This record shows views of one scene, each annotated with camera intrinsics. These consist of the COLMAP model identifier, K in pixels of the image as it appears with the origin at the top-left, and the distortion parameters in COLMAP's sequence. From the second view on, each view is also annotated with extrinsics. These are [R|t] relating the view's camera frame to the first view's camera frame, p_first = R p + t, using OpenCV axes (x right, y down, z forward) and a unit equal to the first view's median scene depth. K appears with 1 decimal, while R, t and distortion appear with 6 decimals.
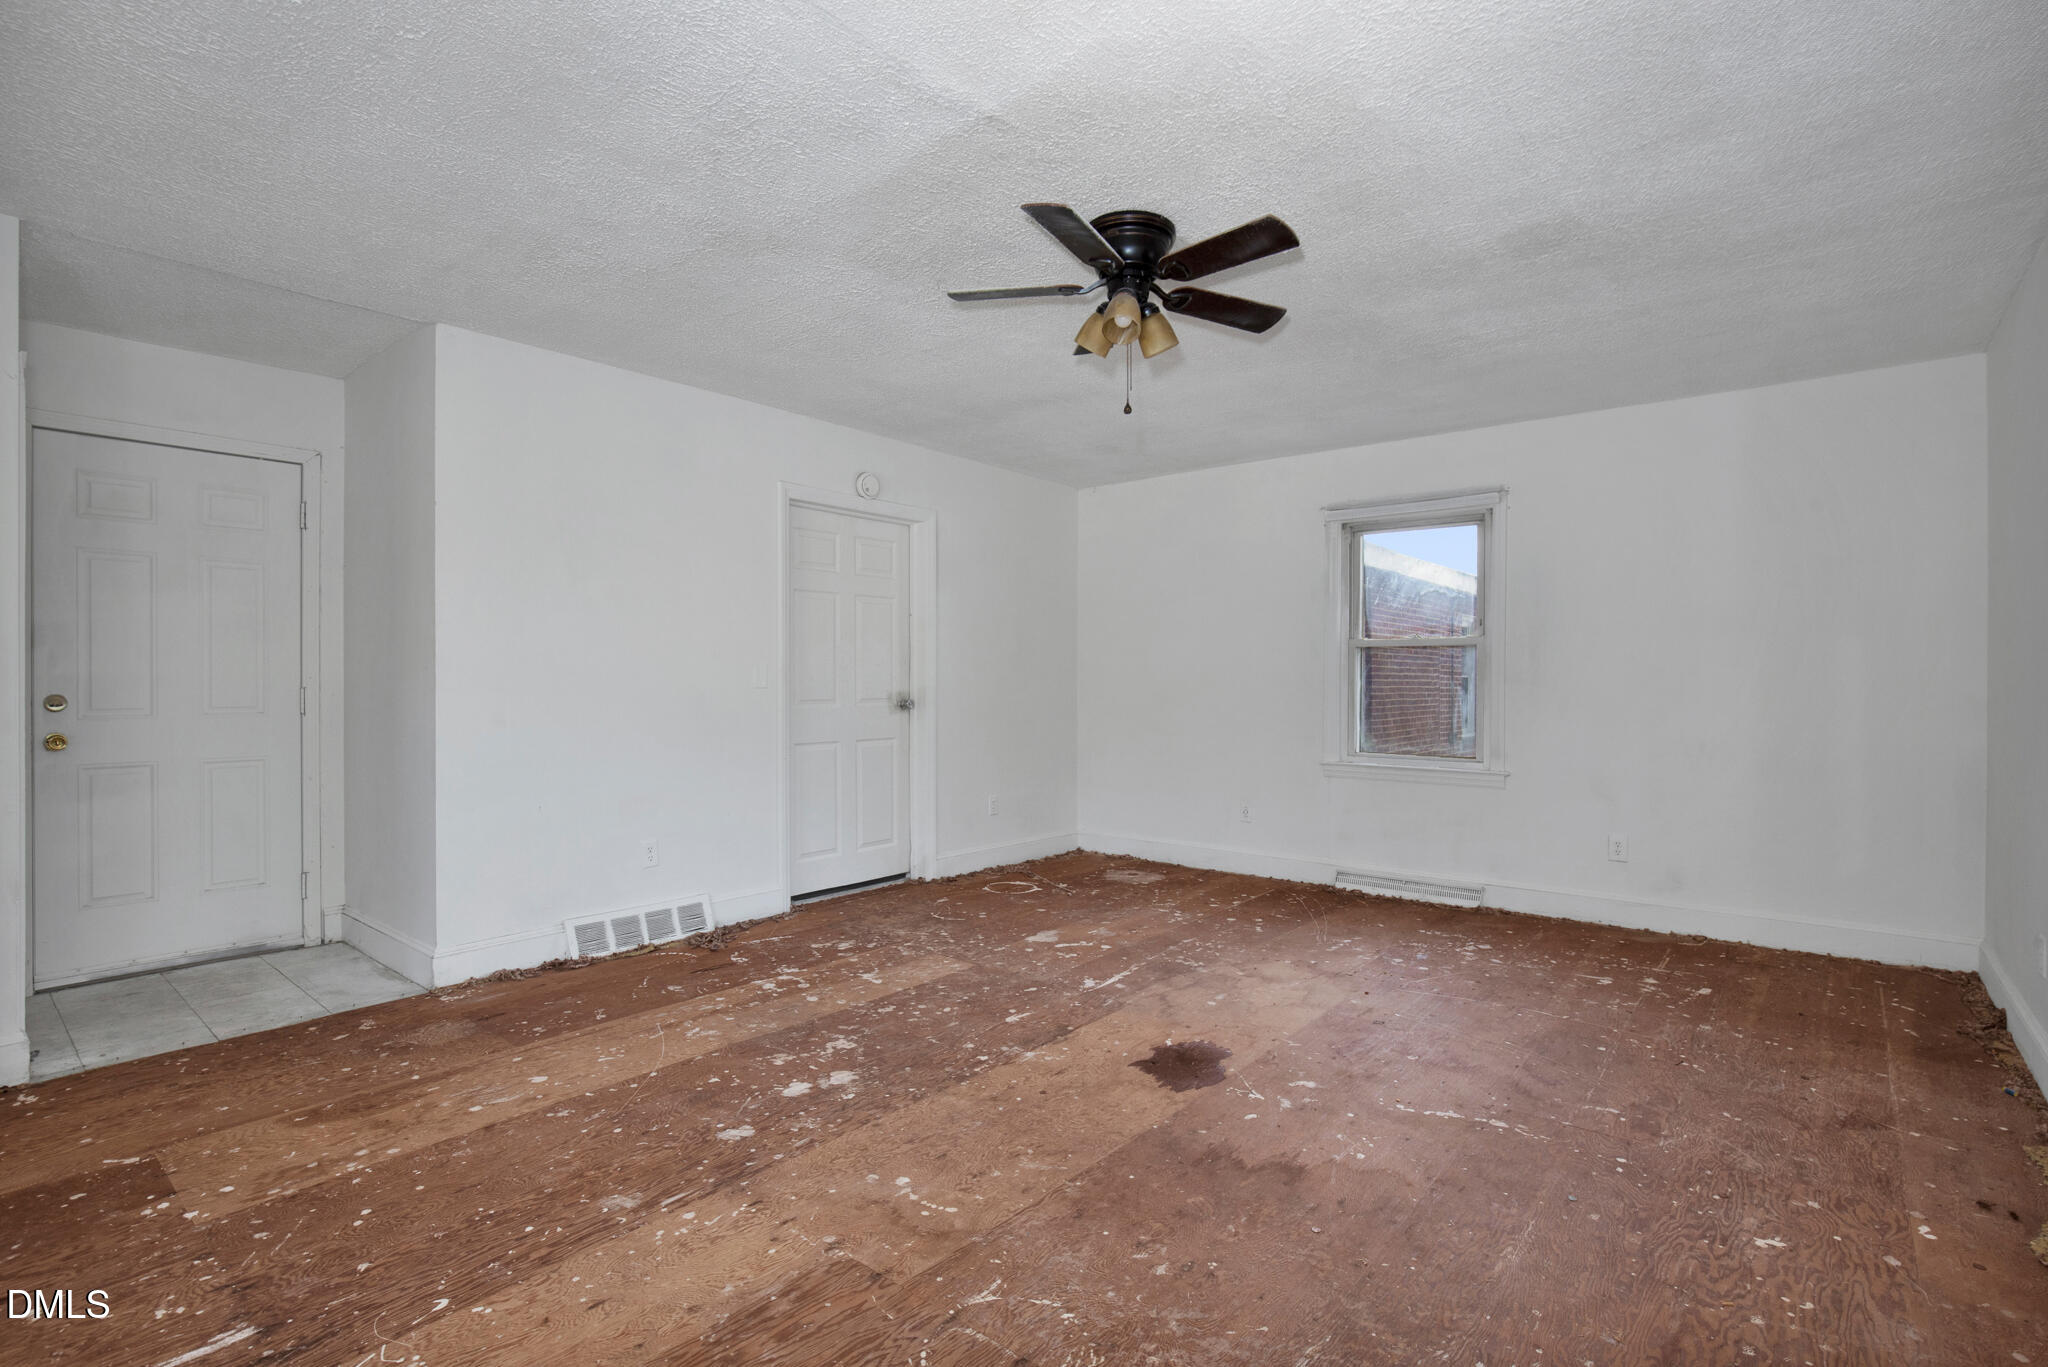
lens RADIAL K [[963.6, 0, 1024.9], [0, 963.6, 690.1], [0, 0, 1]] dist [-0.024372, -0.000225]
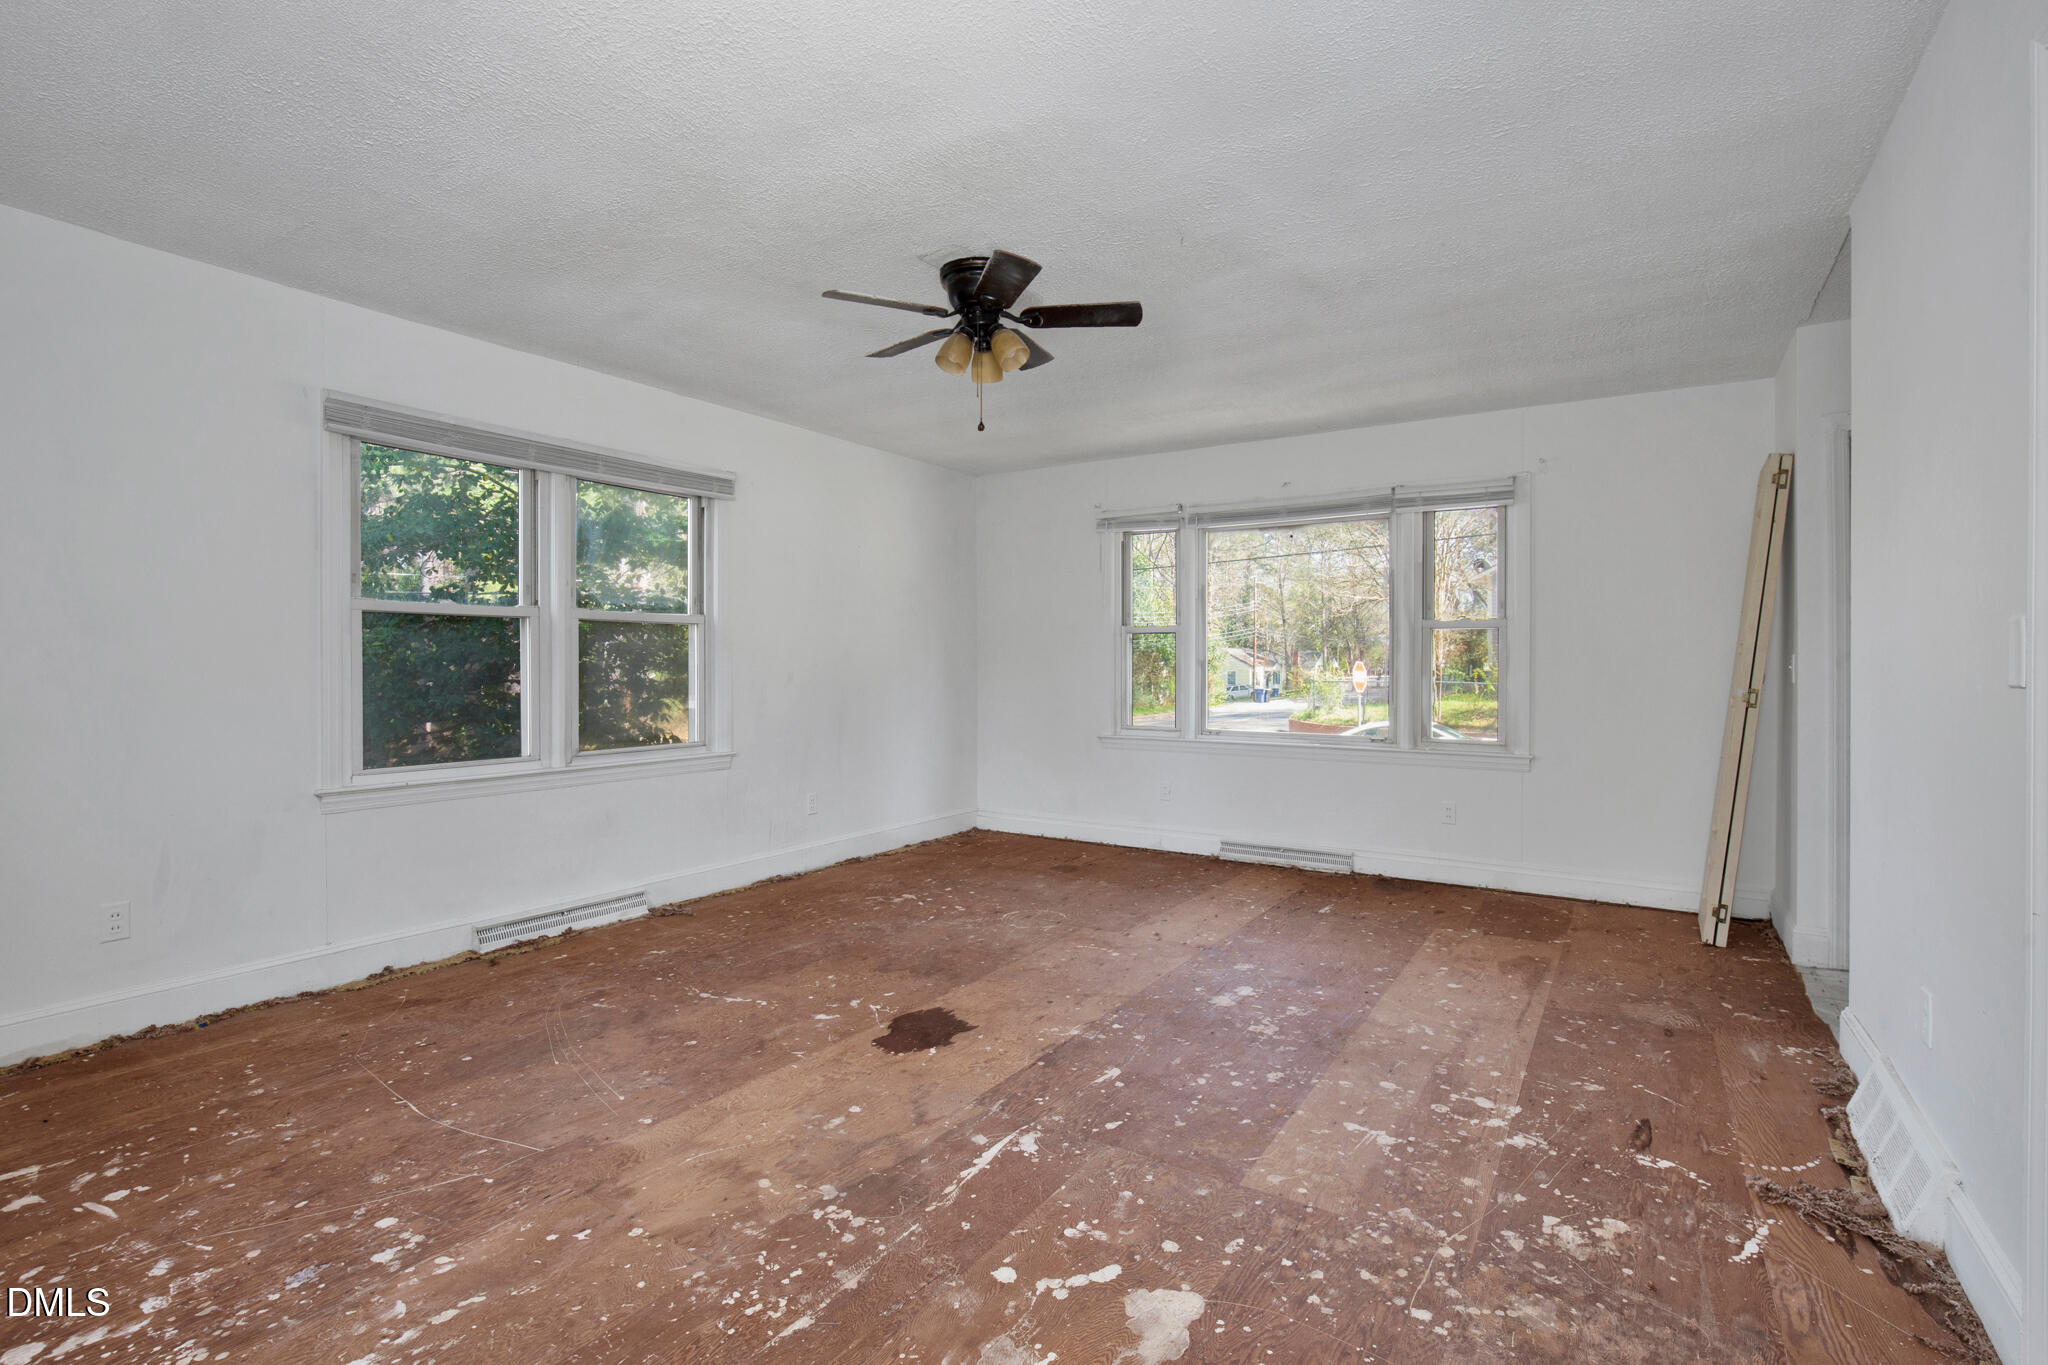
lens RADIAL K [[963.6, 0, 1023.1], [0, 963.6, 668.2], [0, 0, 1]] dist [-0.024372, -0.000225]
pose [[-0.993271, -0.001916, -0.115798, 0.156325], [-0.003329, 0.999922, 0.012012, -0.015116], [0.115766, 0.012317, -0.993200, 1.762790]]
